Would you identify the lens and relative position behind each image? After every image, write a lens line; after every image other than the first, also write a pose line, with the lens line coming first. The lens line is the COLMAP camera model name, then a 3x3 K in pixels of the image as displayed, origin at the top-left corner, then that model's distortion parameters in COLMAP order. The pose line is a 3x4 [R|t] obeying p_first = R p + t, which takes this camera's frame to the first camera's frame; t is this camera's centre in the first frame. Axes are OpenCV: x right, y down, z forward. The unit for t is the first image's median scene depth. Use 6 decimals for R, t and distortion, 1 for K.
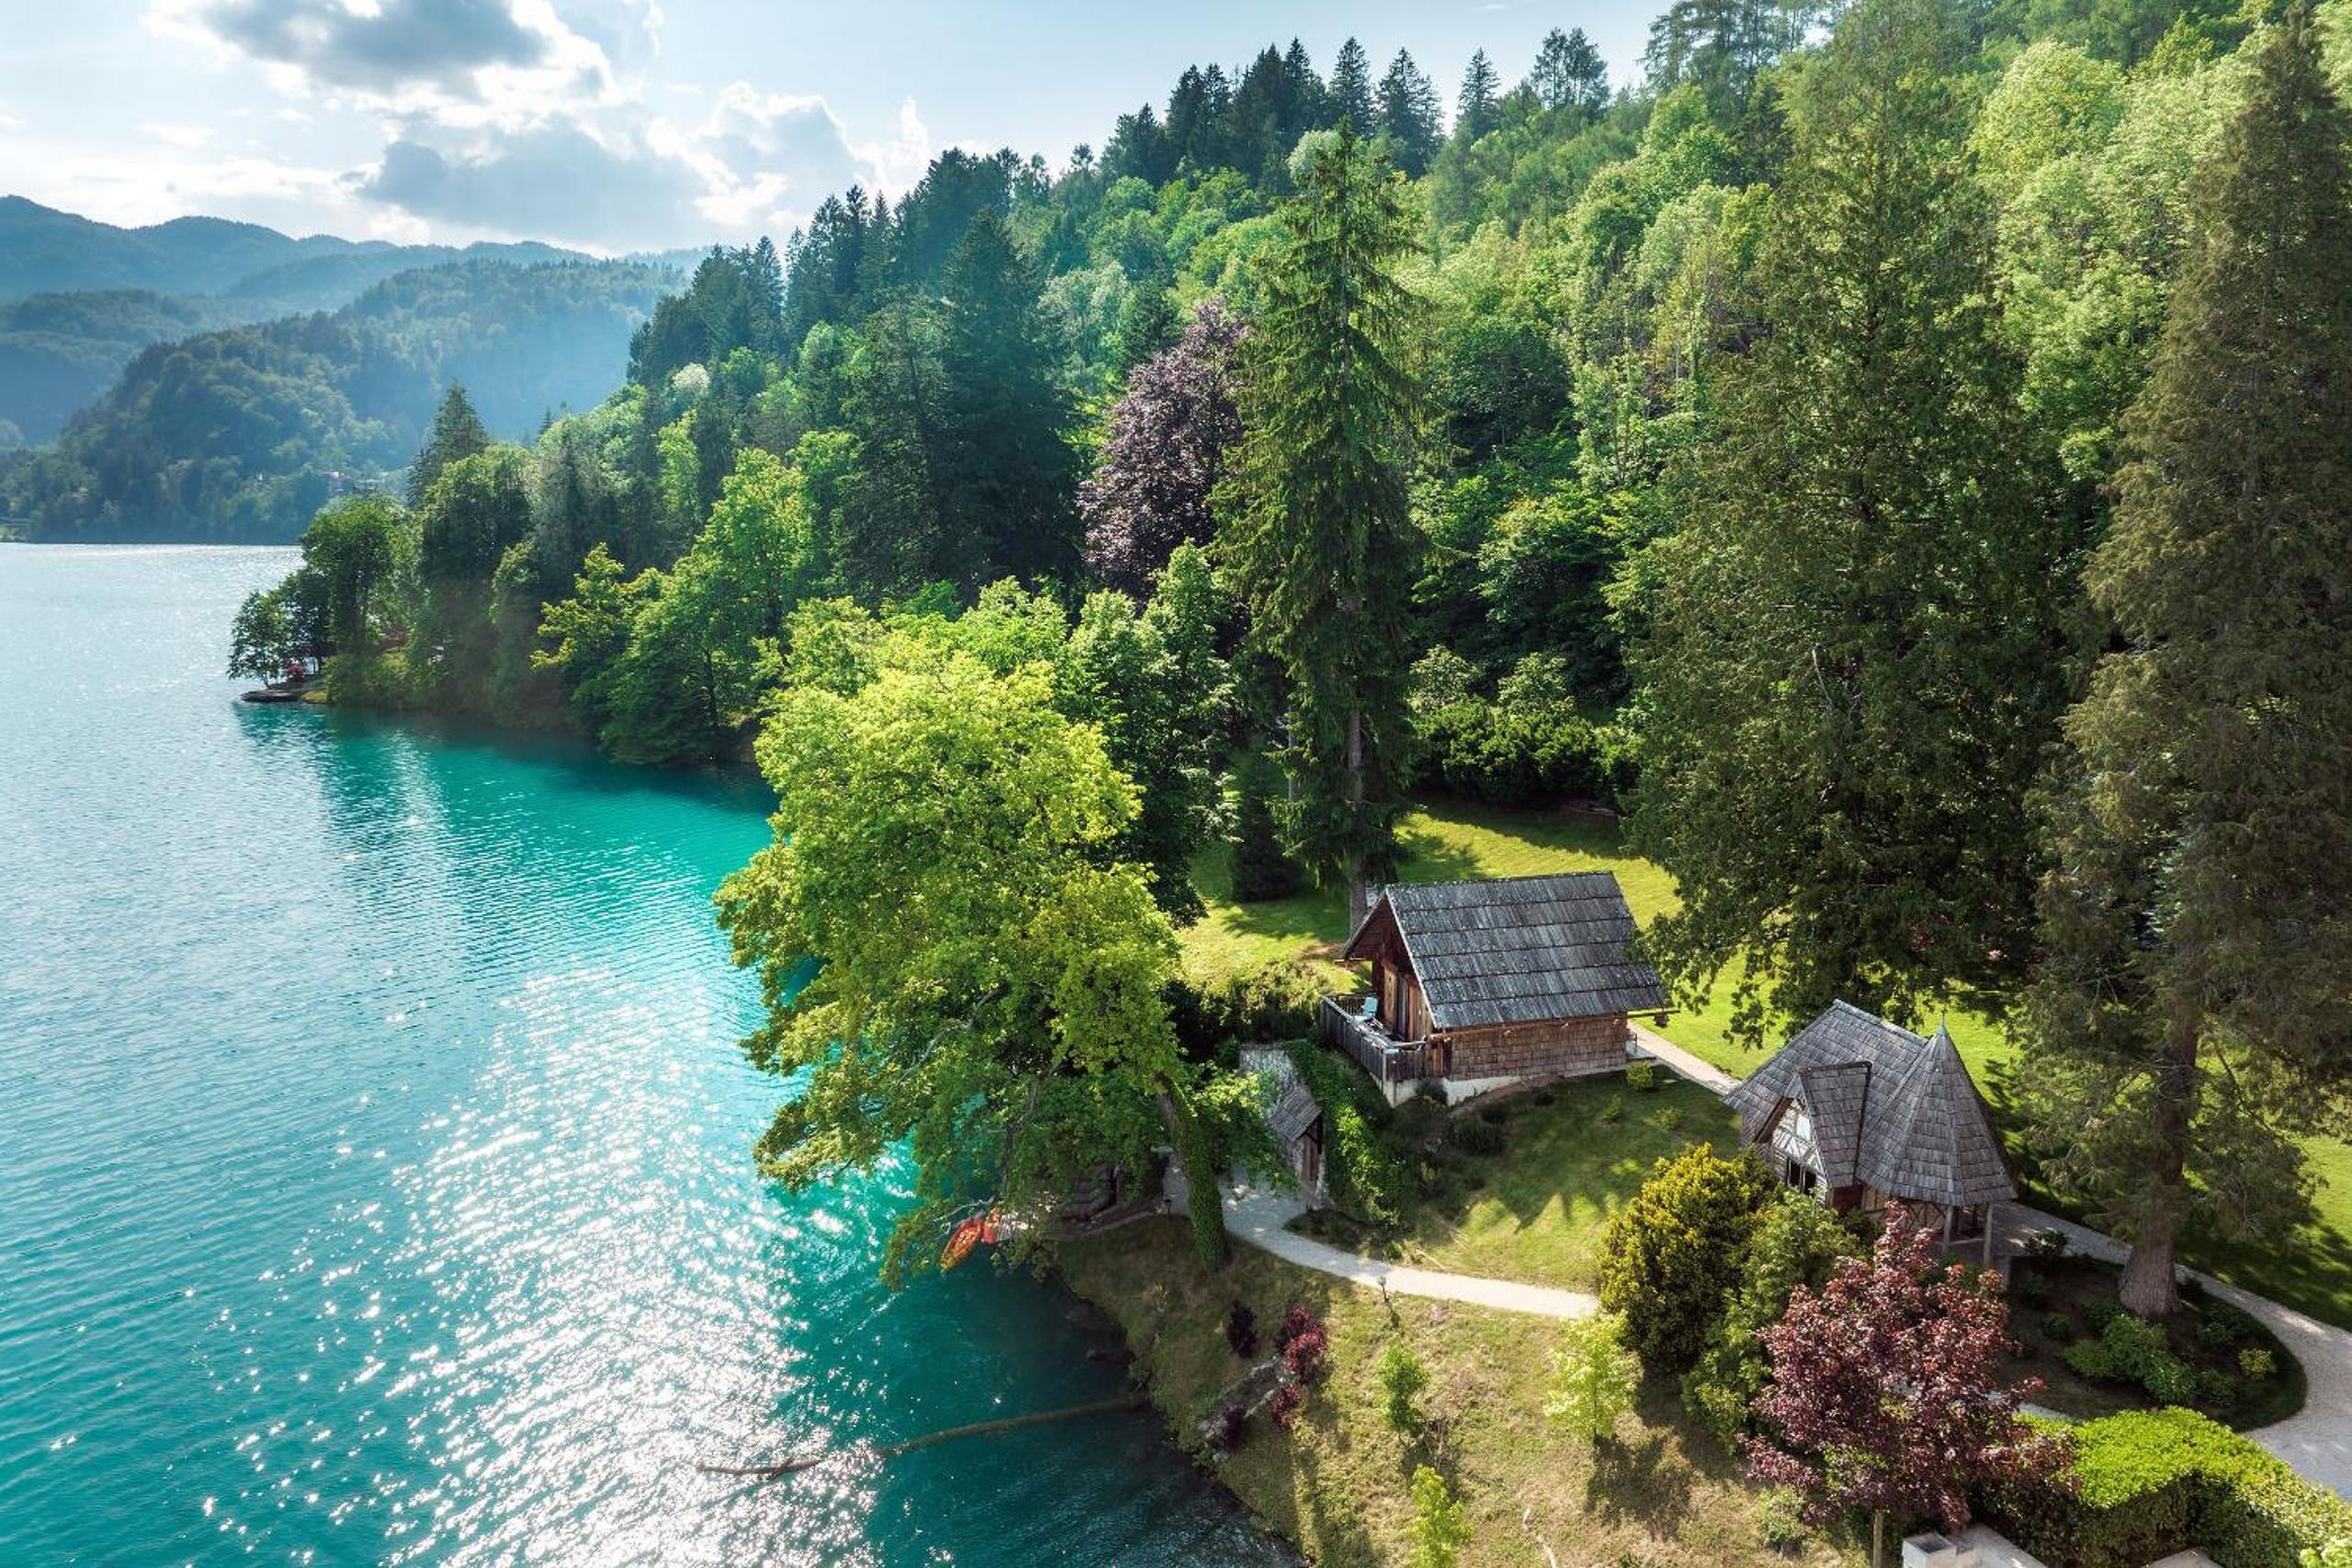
lens RADIAL K [[1764.4, 0, 1176.0], [0, 1764.4, 784.0], [0, 0, 1]] dist [0.005083, -0.001410]
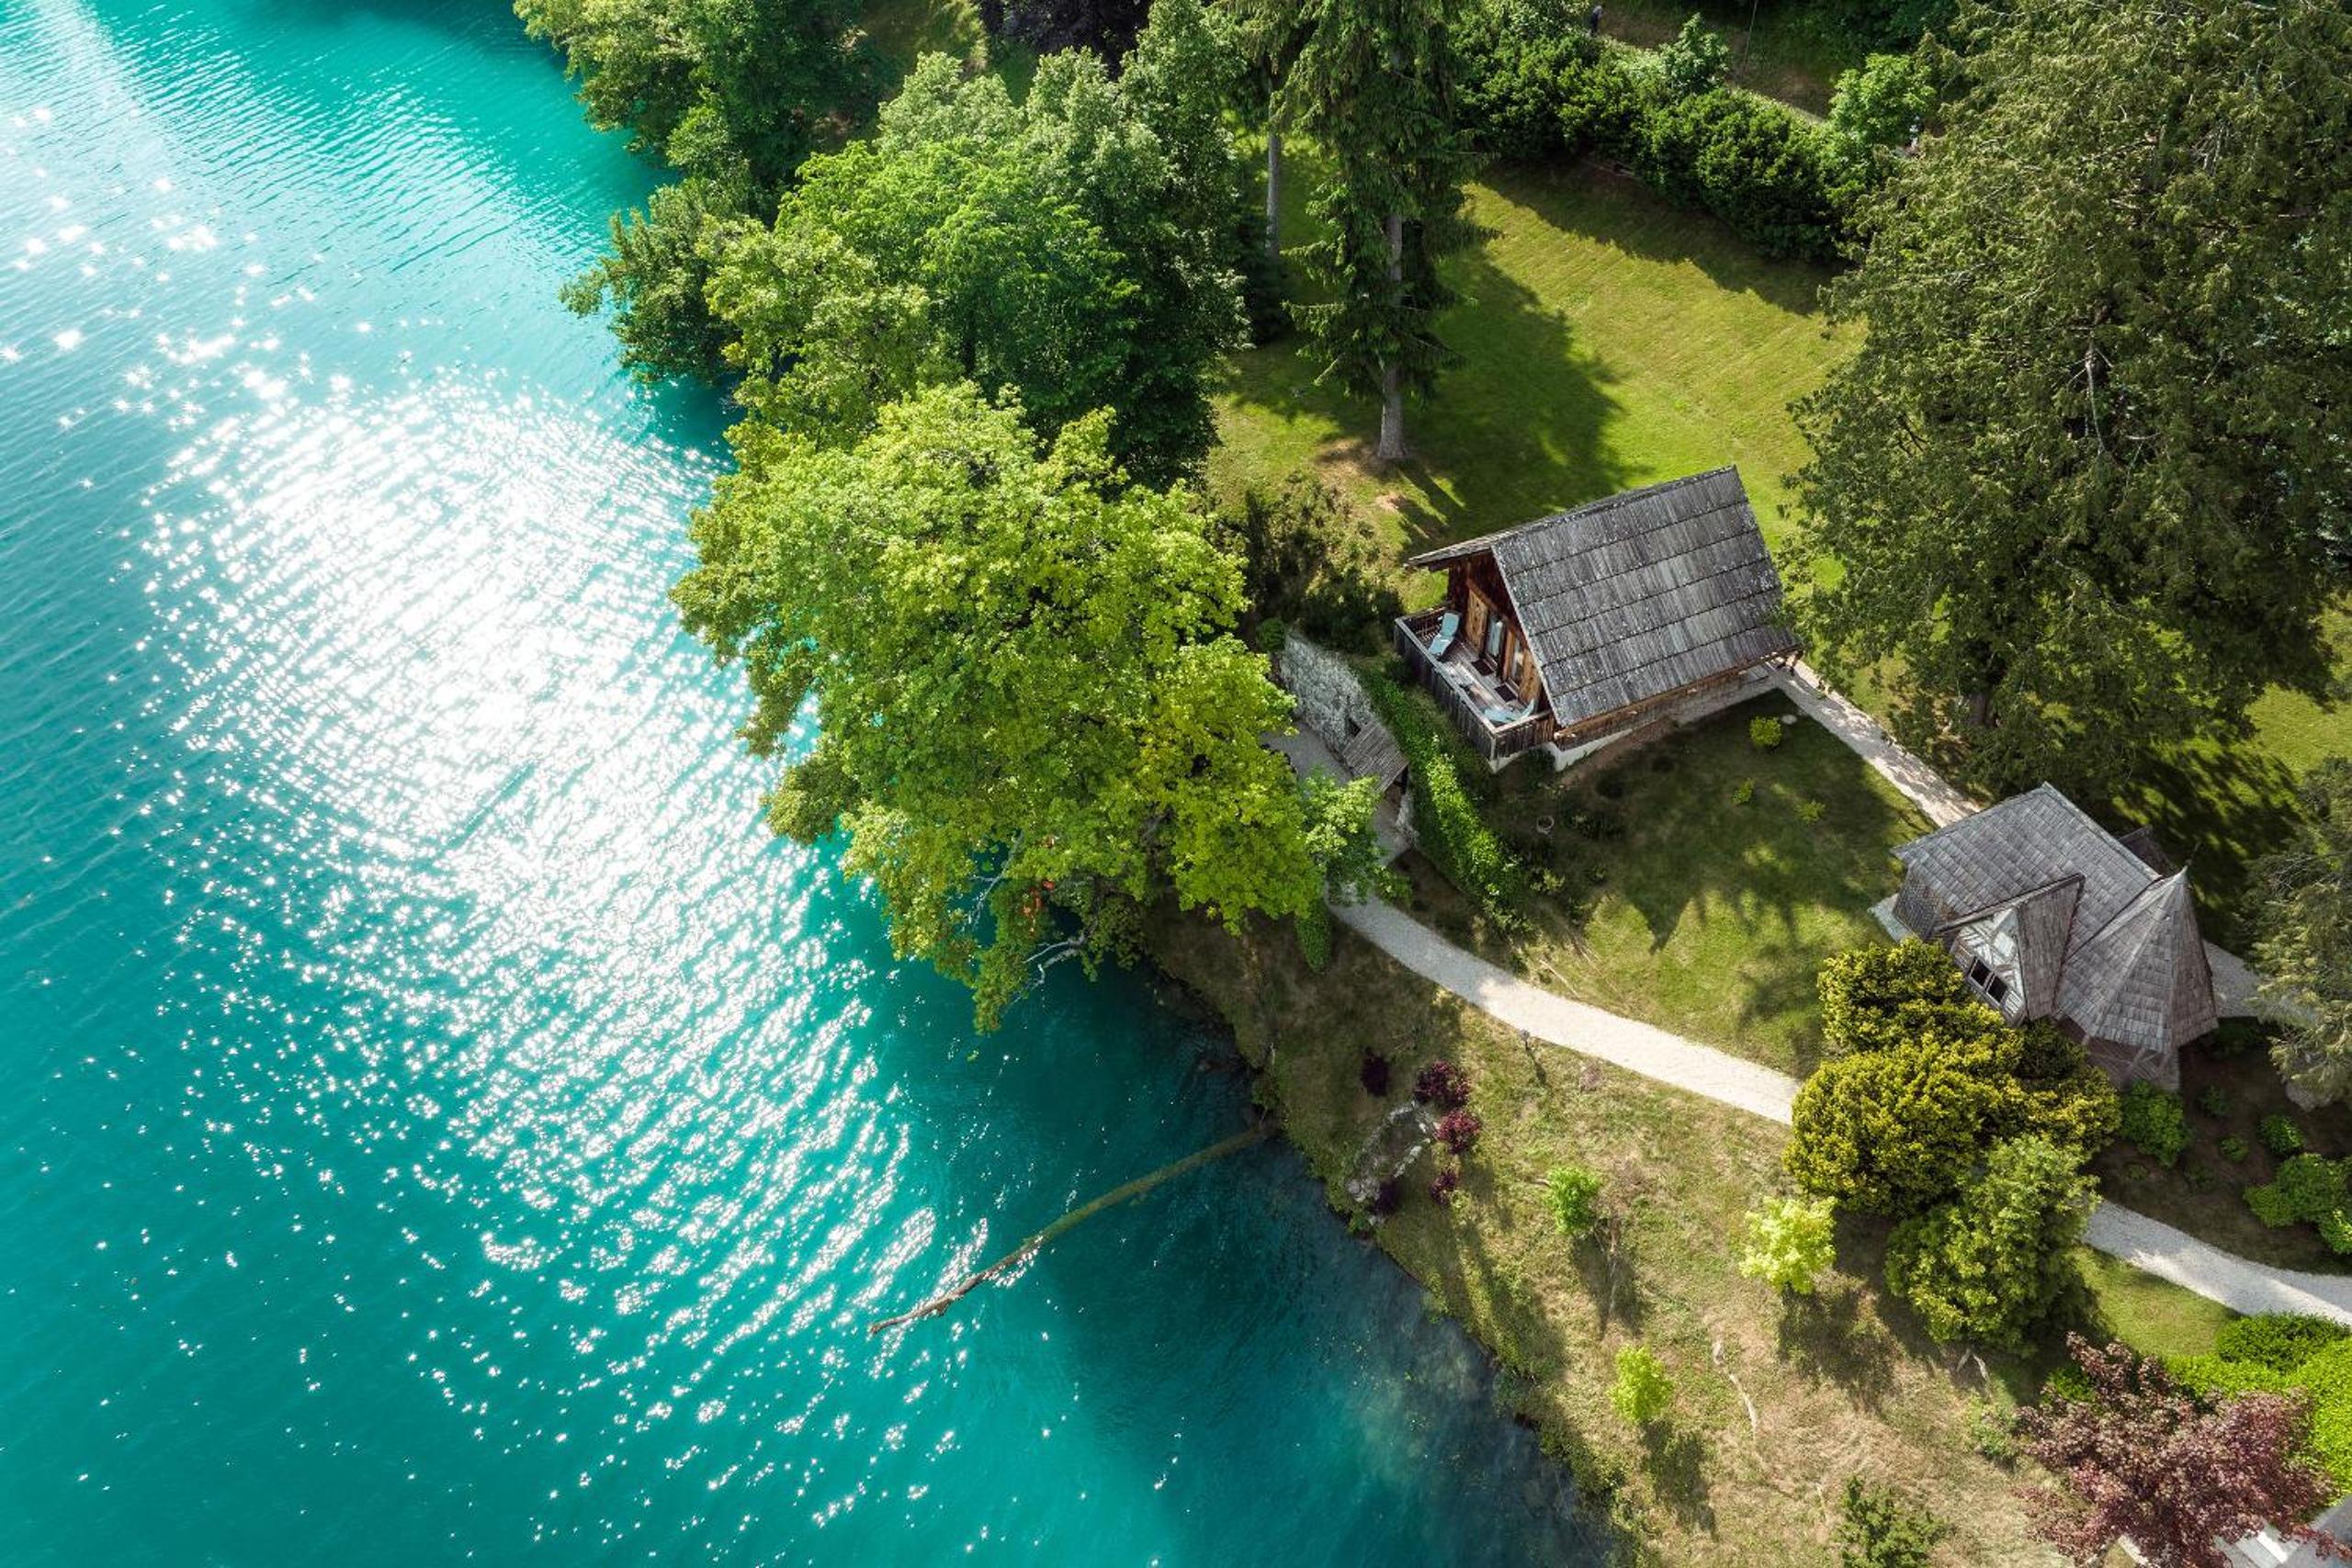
lens RADIAL K [[1780.8, 0, 1176.0], [0, 1780.8, 784.0], [0, 0, 1]] dist [-0.026394, -0.003249]
pose [[0.988575, -0.124306, 0.085245, -0.136207], [0.055467, 0.825891, 0.561094, -0.383405], [-0.140151, -0.549956, 0.823351, 0.289514]]
